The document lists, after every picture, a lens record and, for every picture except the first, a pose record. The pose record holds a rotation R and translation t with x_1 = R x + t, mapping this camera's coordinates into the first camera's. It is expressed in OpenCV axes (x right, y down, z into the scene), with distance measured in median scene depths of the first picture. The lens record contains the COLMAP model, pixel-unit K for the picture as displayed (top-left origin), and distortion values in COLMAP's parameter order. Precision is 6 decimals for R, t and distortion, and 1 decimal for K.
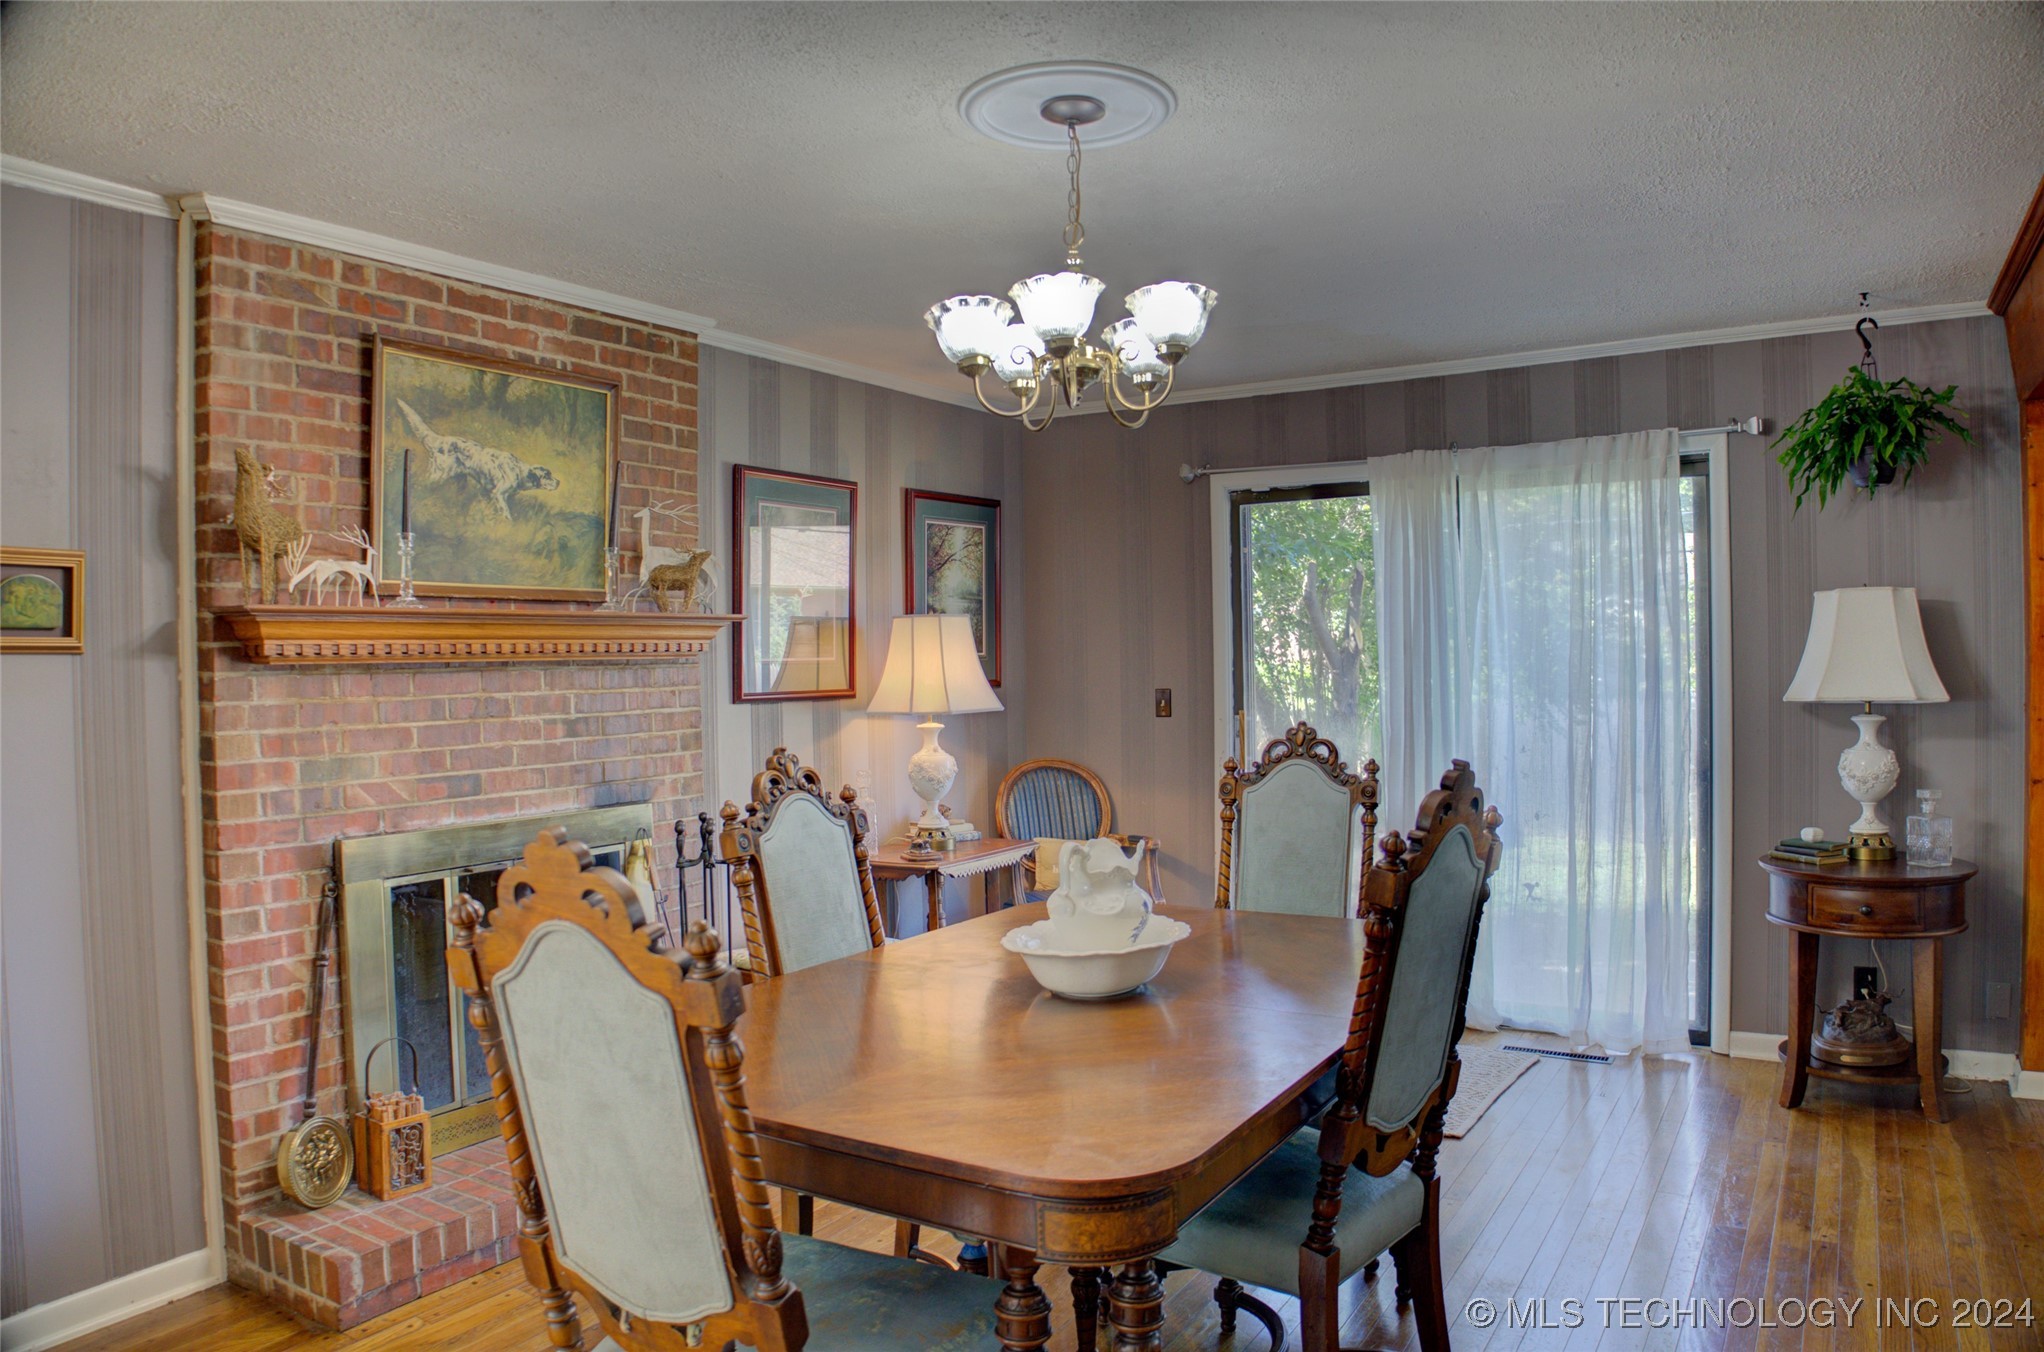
lens RADIAL K [[1385.0, 0, 1022.0], [0, 1385.0, 676.0], [0, 0, 1]] dist [-0.094452, -0.000018]
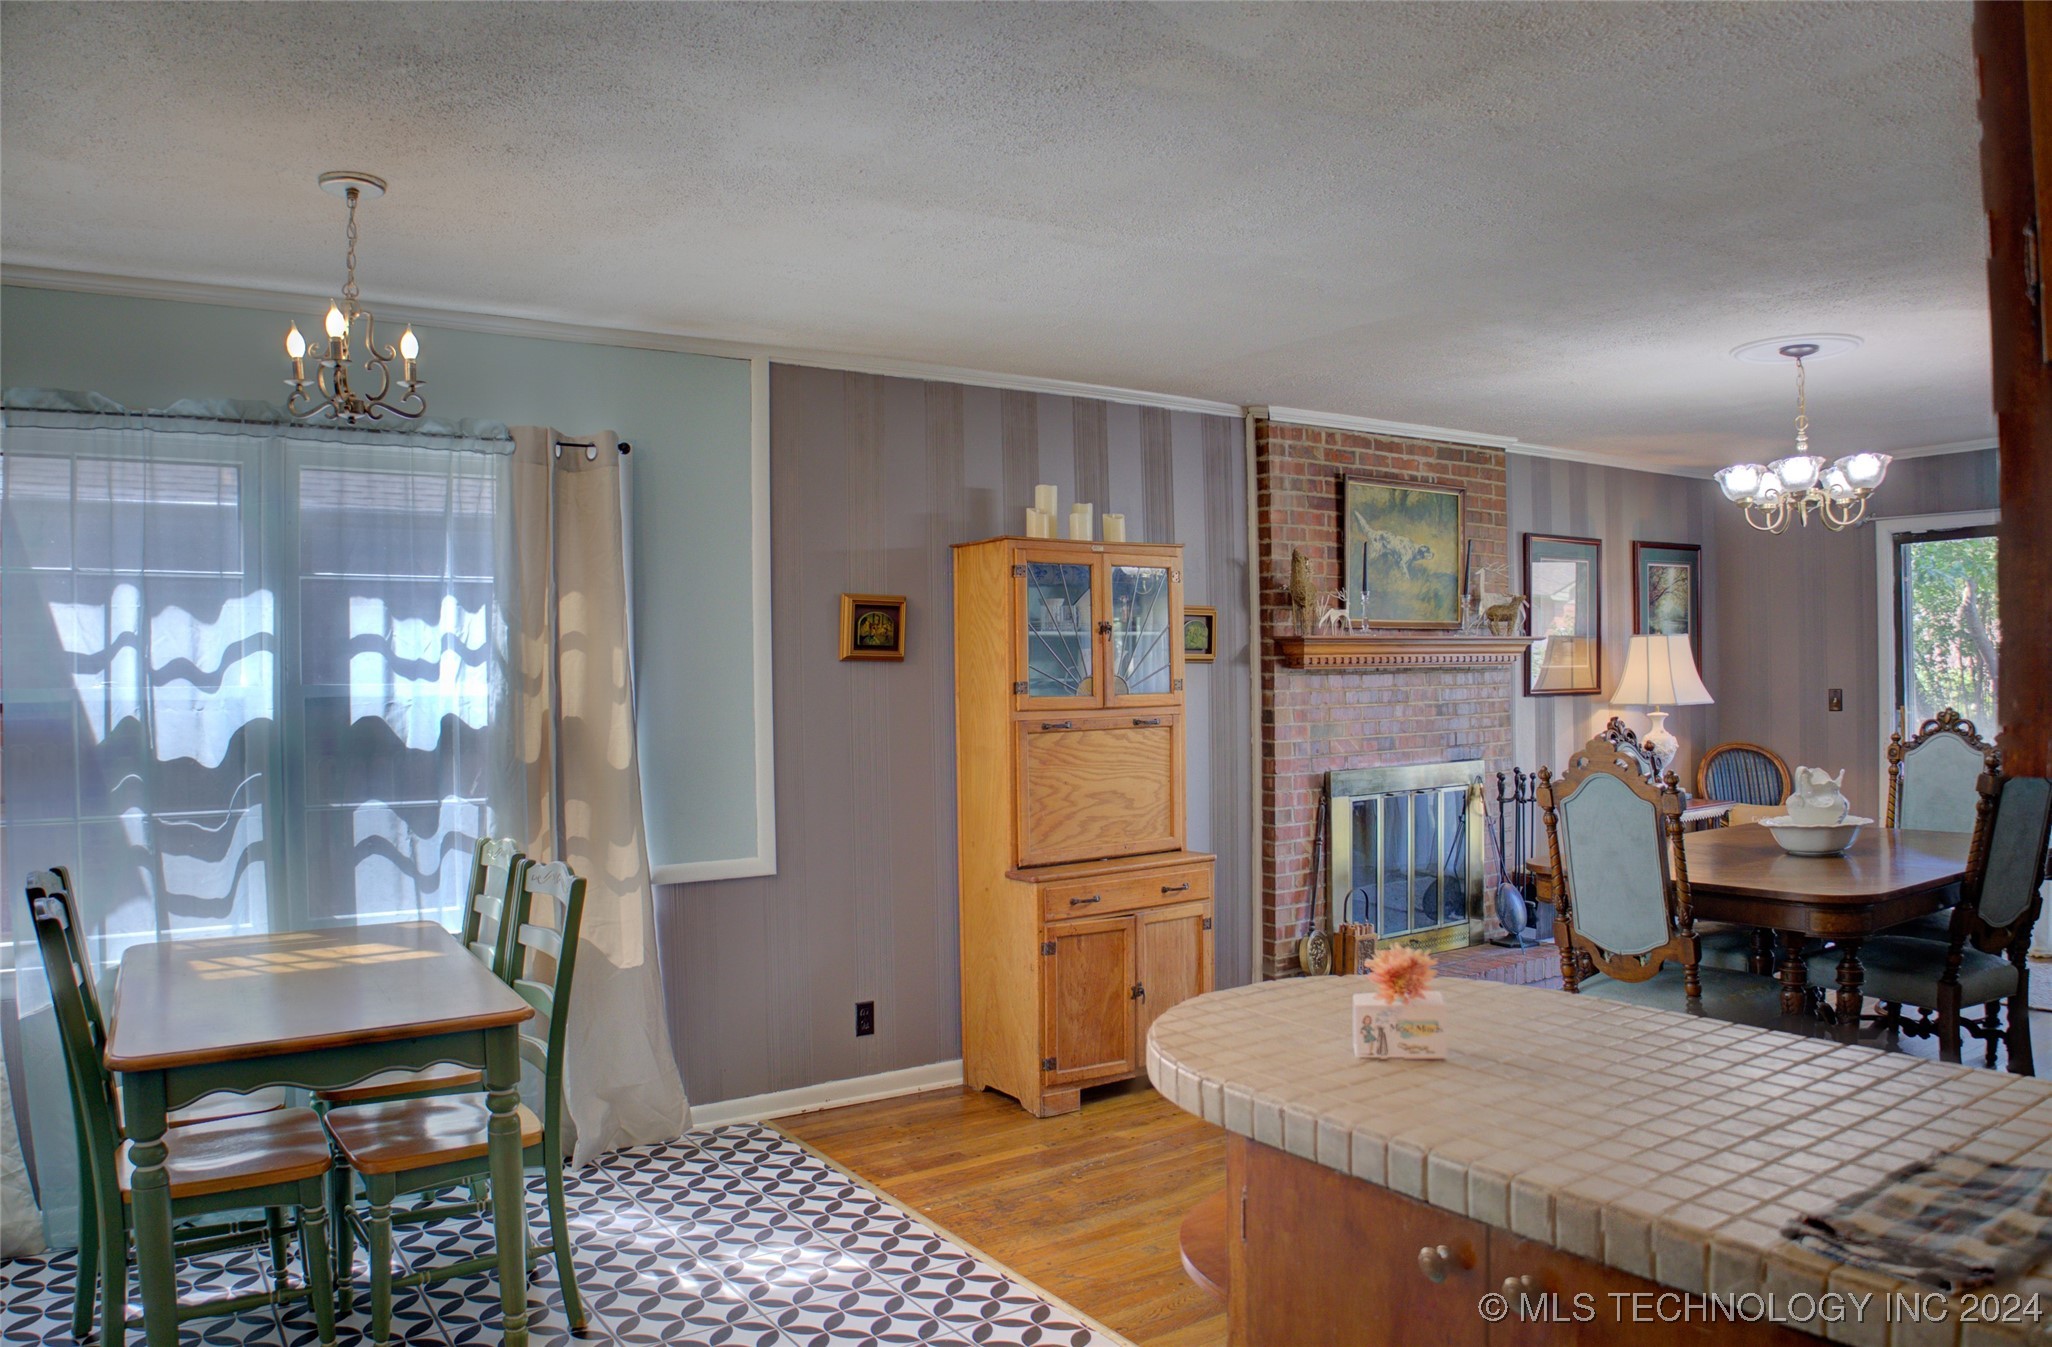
lens RADIAL K [[1435.6, 0, 1026.2], [0, 1435.6, 702.7], [0, 0, 1]] dist [-0.159752, 0.094936]
pose [[0.917008, 0.006105, -0.398821, -0.124658], [-0.001240, 0.999922, 0.012455, 0.010868], [0.398866, -0.010927, 0.916944, -0.737603]]
